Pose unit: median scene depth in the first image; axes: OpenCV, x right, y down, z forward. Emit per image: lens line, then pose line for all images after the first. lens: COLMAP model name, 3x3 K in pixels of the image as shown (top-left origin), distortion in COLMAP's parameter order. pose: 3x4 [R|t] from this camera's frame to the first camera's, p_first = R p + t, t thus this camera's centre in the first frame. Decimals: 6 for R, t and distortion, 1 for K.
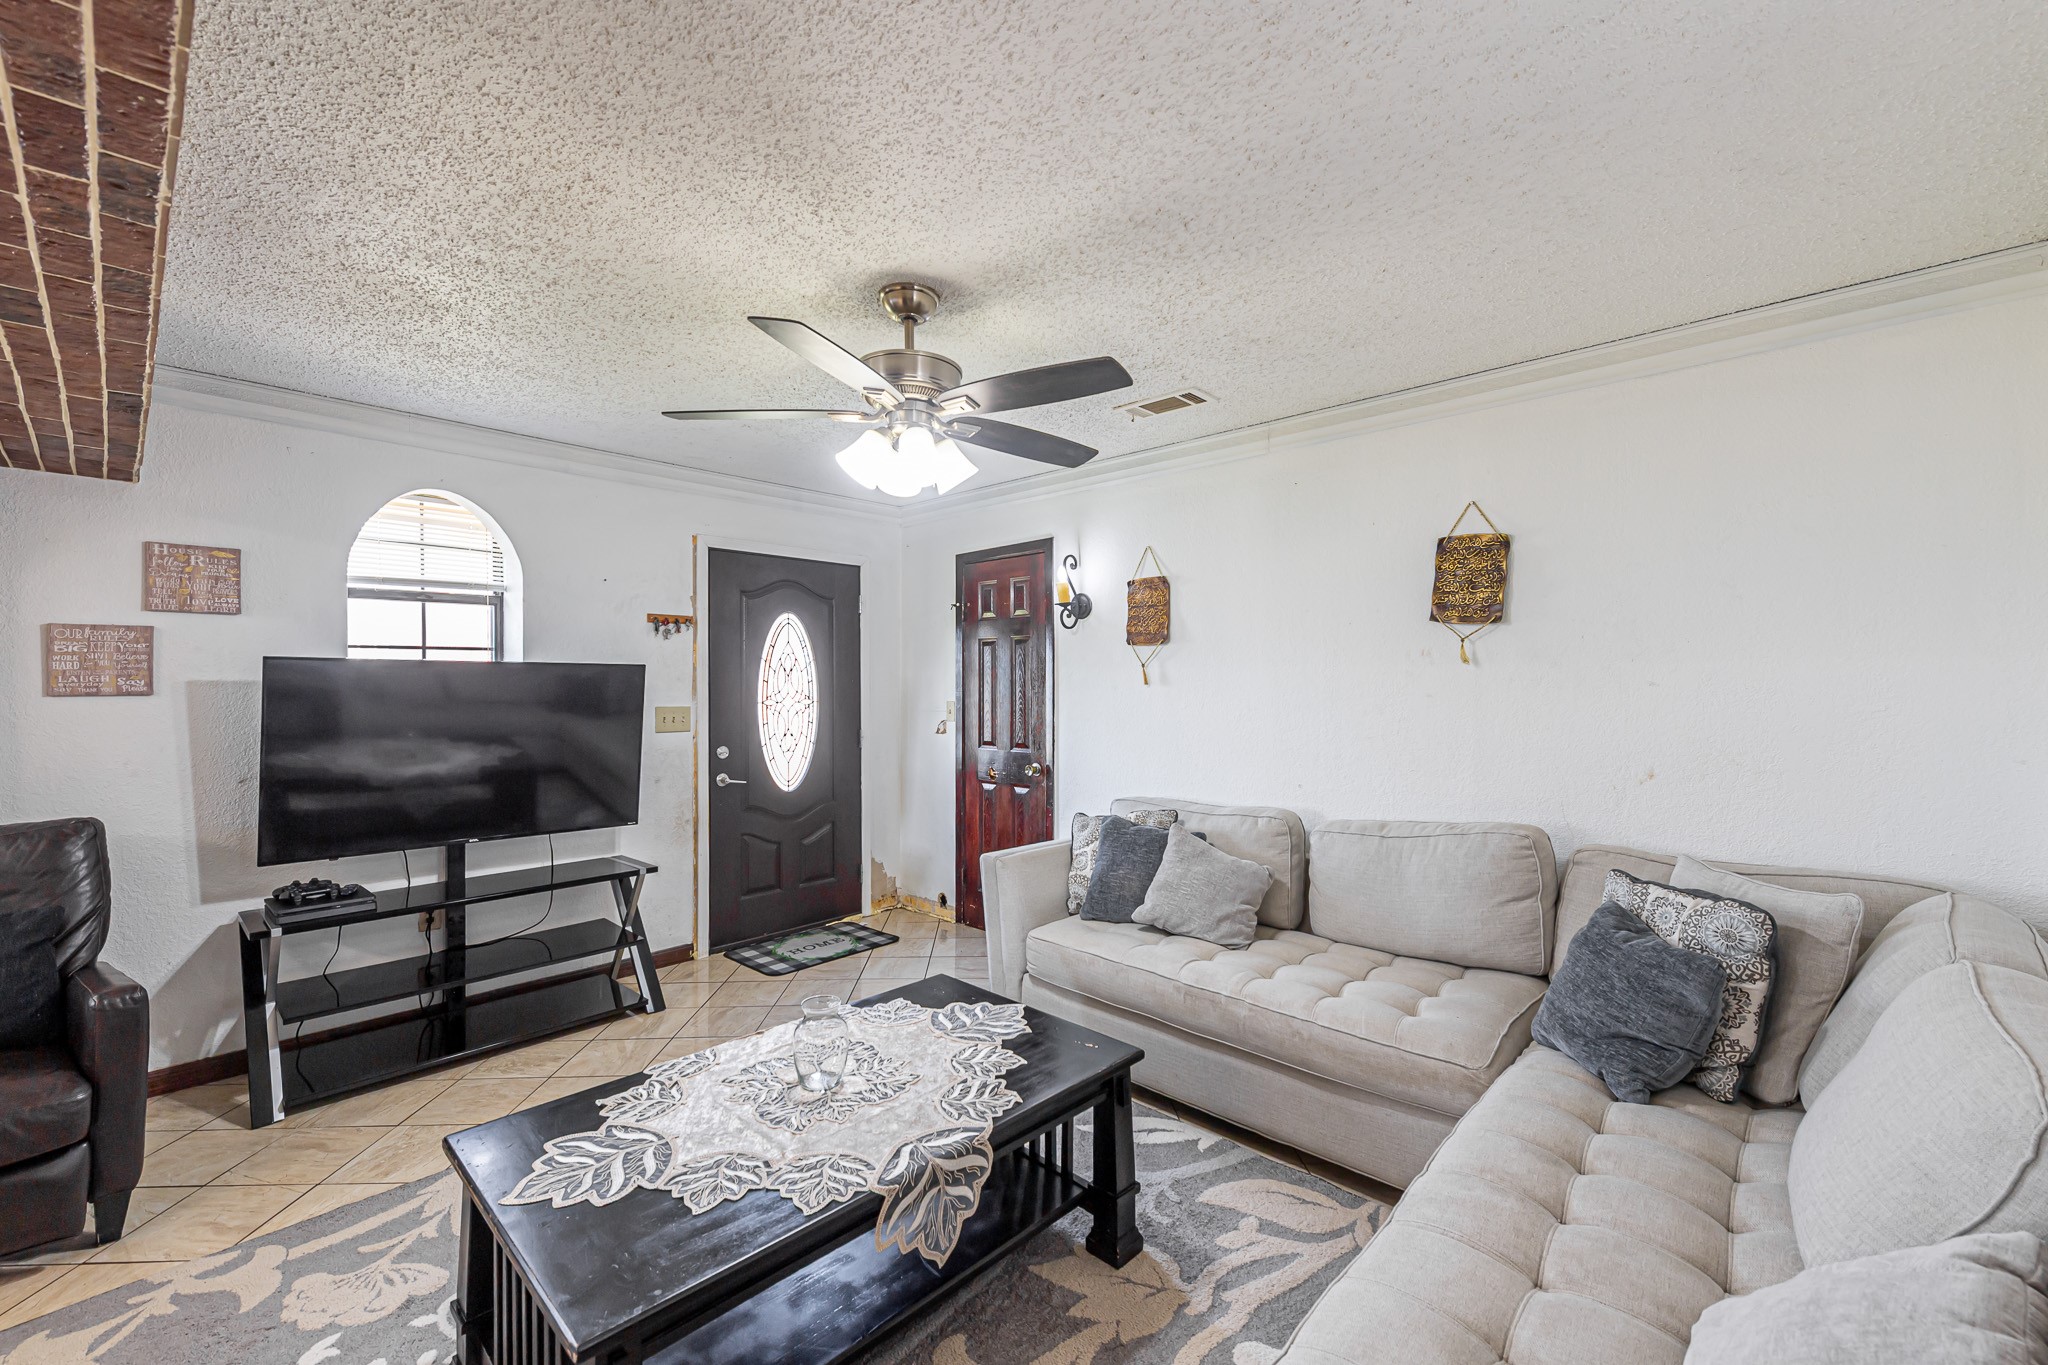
lens RADIAL K [[827.3, 0, 1014.7], [0, 827.3, 673.0], [0, 0, 1]] dist [0.012507, -0.002061]
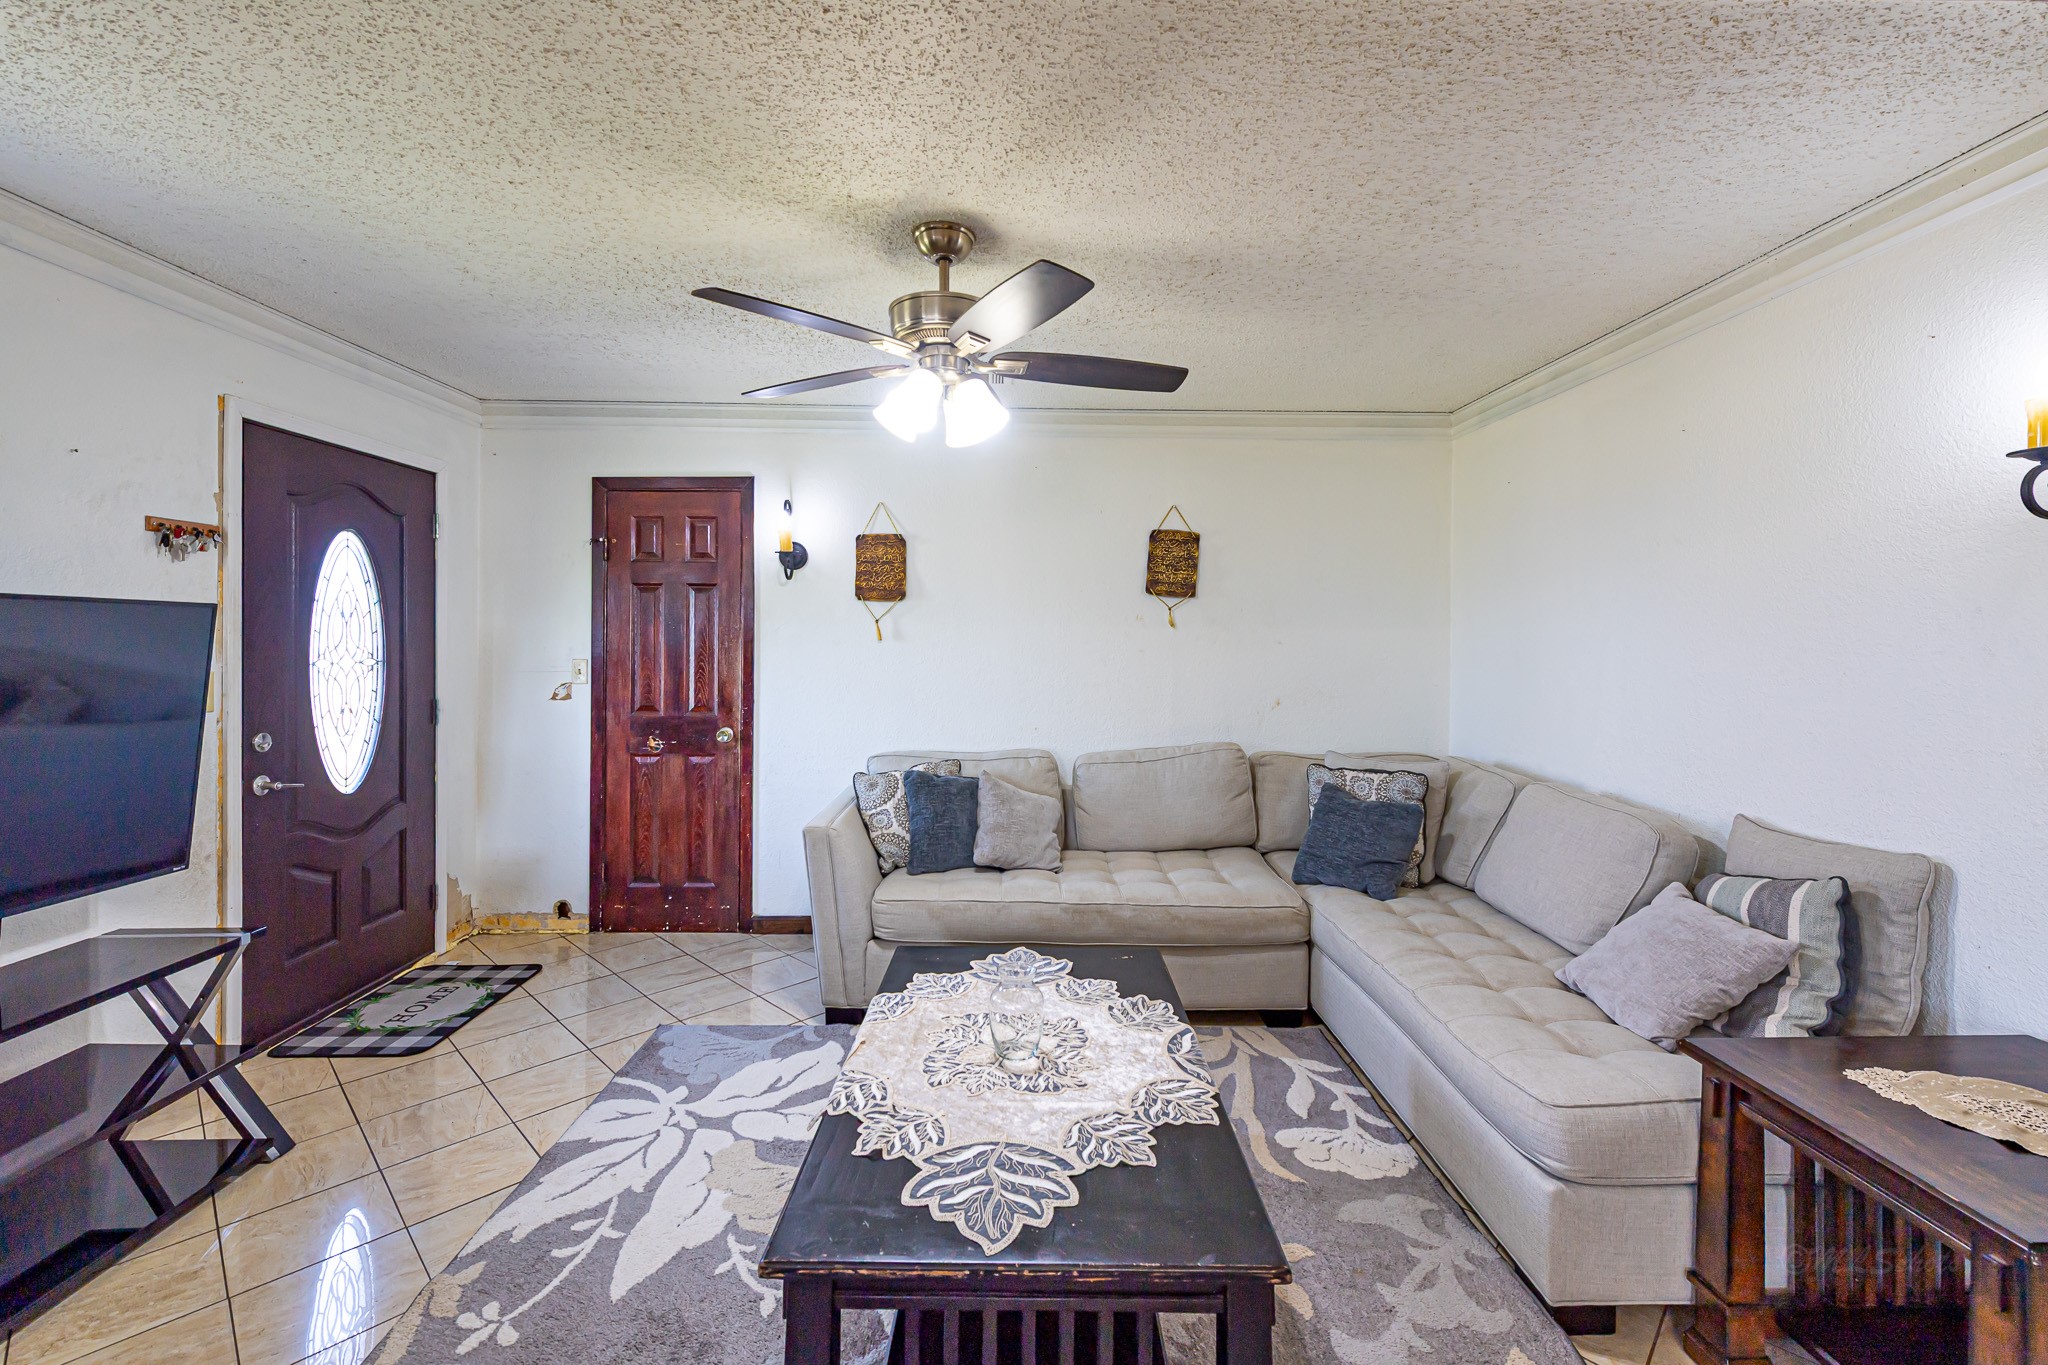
lens RADIAL K [[867.5, 0, 1006.9], [0, 867.5, 630.6], [0, 0, 1]] dist [0.009943, -0.000203]
pose [[0.724225, 0.013055, 0.689440, -0.443939], [-0.016822, 0.999858, -0.001263, 0.000950], [-0.689359, -0.010684, 0.724341, 0.128252]]
